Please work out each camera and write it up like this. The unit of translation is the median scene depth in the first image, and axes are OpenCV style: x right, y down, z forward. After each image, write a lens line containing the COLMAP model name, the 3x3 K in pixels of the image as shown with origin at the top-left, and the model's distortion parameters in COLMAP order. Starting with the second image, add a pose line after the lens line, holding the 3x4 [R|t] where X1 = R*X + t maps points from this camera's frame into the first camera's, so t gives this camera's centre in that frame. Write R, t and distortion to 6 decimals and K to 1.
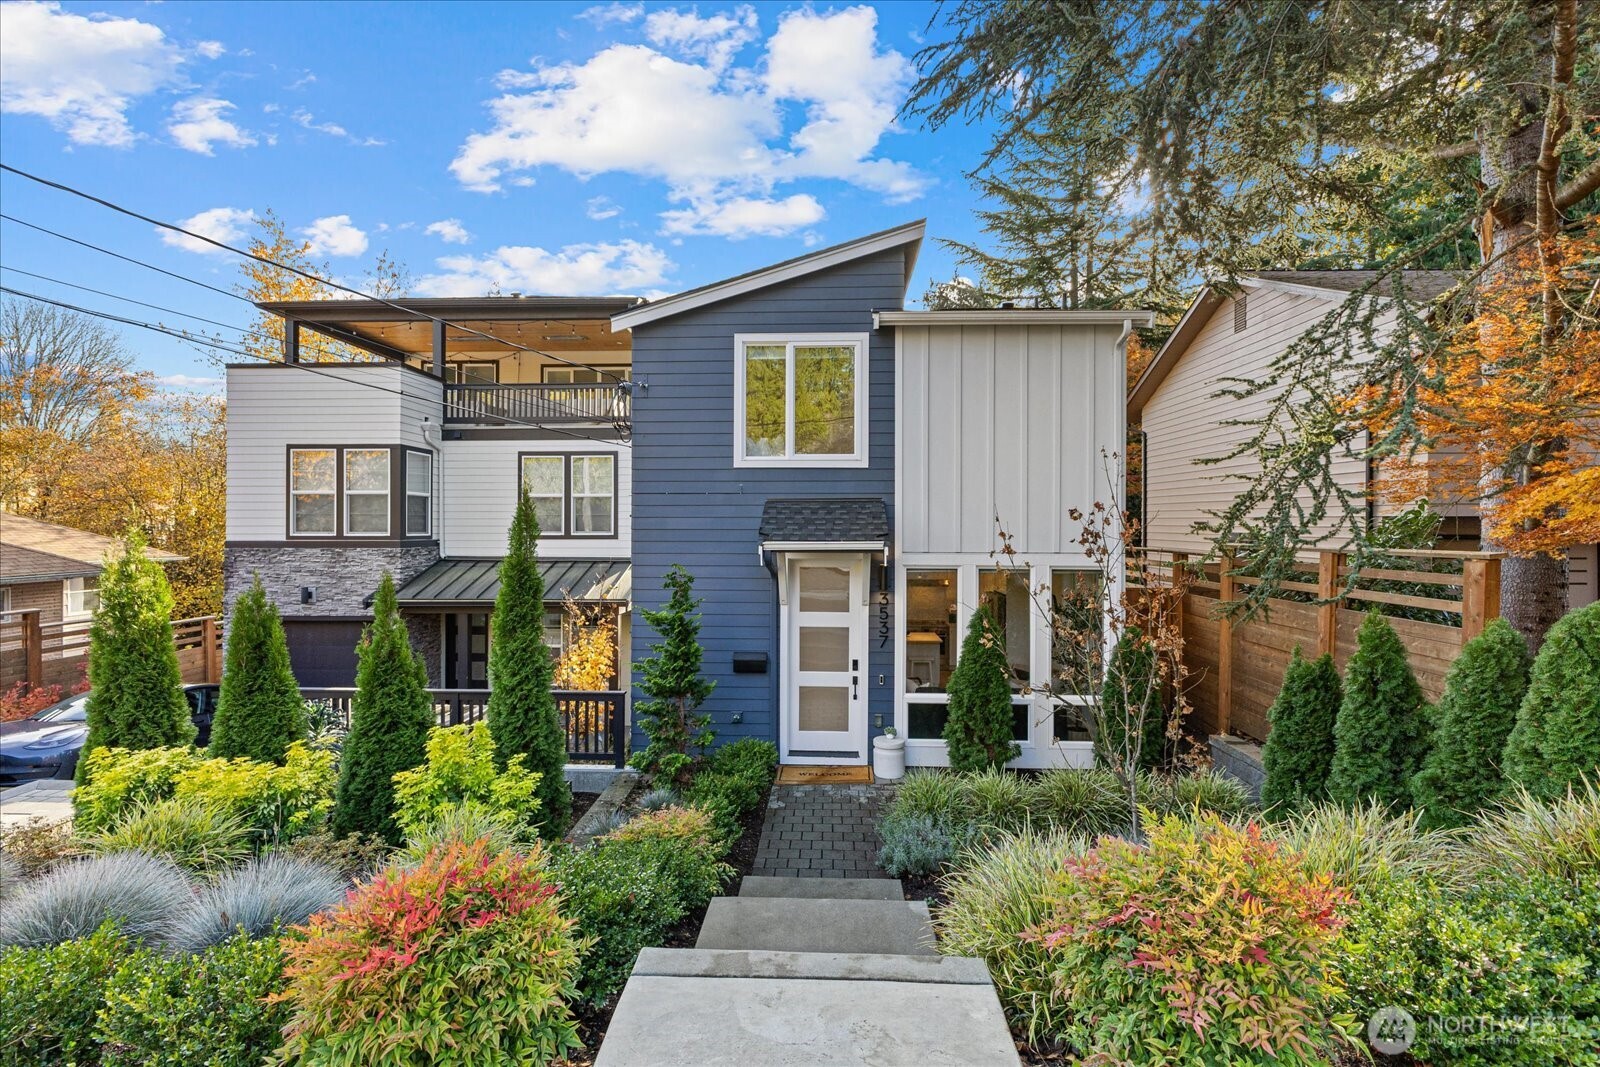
lens RADIAL K [[754.3, 0, 800.1], [0, 754.3, 525.5], [0, 0, 1]] dist [0.003463, -0.003722]
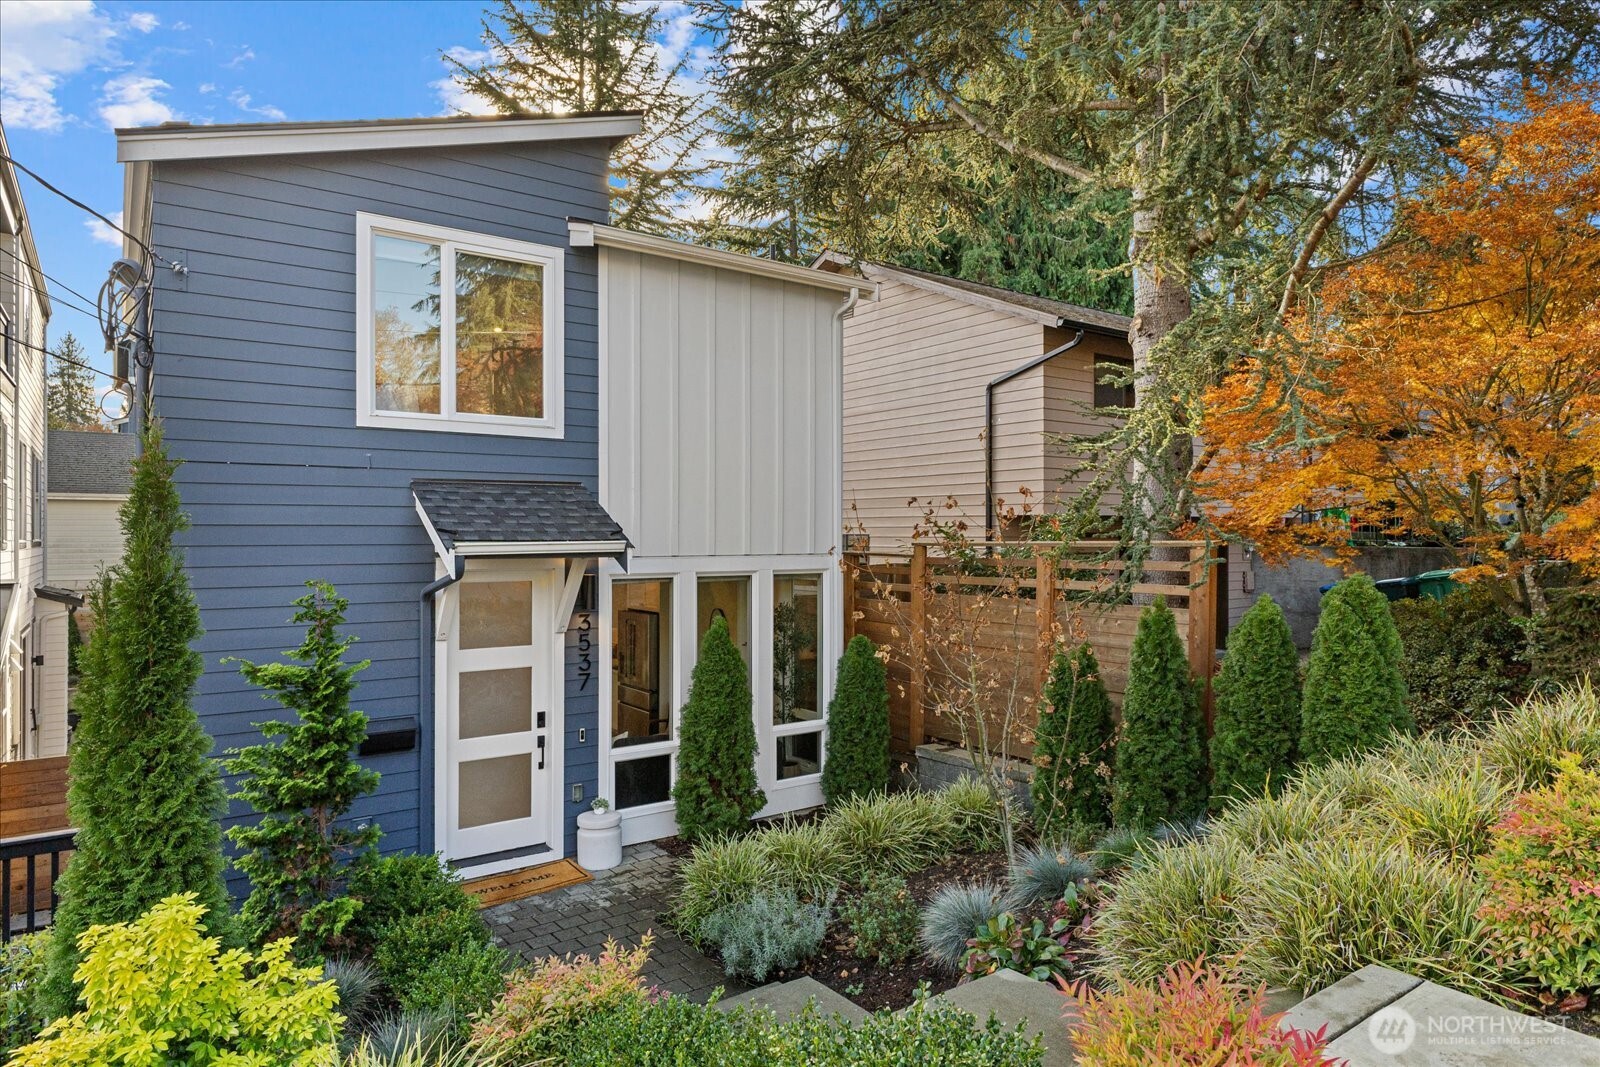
lens RADIAL K [[963.6, 0, 795.4], [0, 963.6, 536.8], [0, 0, 1]] dist [0.001243, -0.000088]
pose [[0.776714, -0.003939, 0.629841, -0.312096], [0.004218, 0.999991, 0.001053, 0.015312], [-0.629839, 0.001839, 0.776723, 0.157683]]
